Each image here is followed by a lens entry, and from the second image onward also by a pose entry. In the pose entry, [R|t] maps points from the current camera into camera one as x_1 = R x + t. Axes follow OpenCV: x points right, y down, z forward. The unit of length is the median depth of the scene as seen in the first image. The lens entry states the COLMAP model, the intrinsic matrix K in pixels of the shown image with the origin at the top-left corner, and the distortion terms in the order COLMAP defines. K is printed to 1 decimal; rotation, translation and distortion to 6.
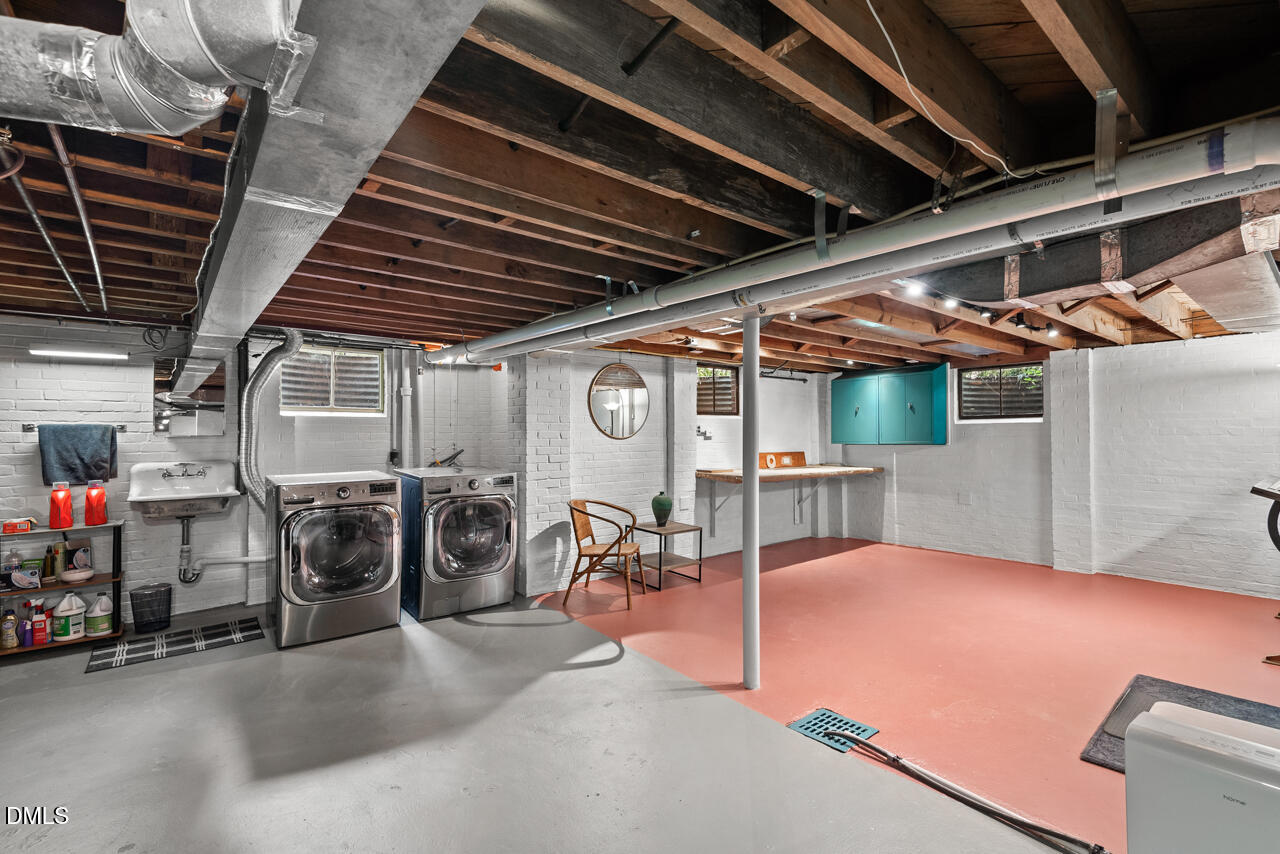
lens RADIAL K [[579.8, 0, 638.2], [0, 579.8, 428.2], [0, 0, 1]] dist [0.024043, -0.013467]
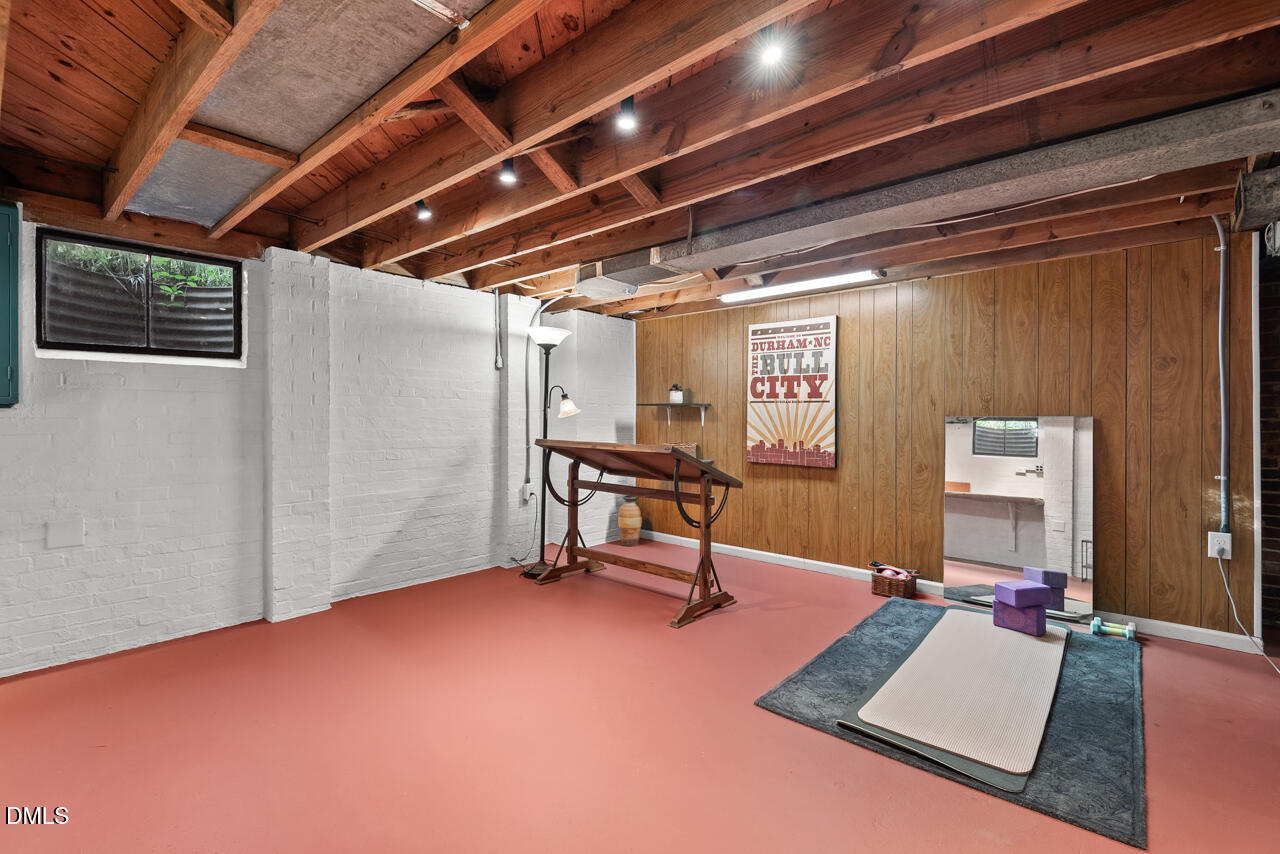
lens RADIAL K [[579.8, 0, 637.2], [0, 579.8, 418.2], [0, 0, 1]] dist [0.024043, -0.013467]
pose [[-0.159671, 0.001581, 0.987169, 0.087661], [-0.017742, 0.999833, -0.004471, 0.038464], [-0.987011, -0.018229, -0.159616, 0.827836]]
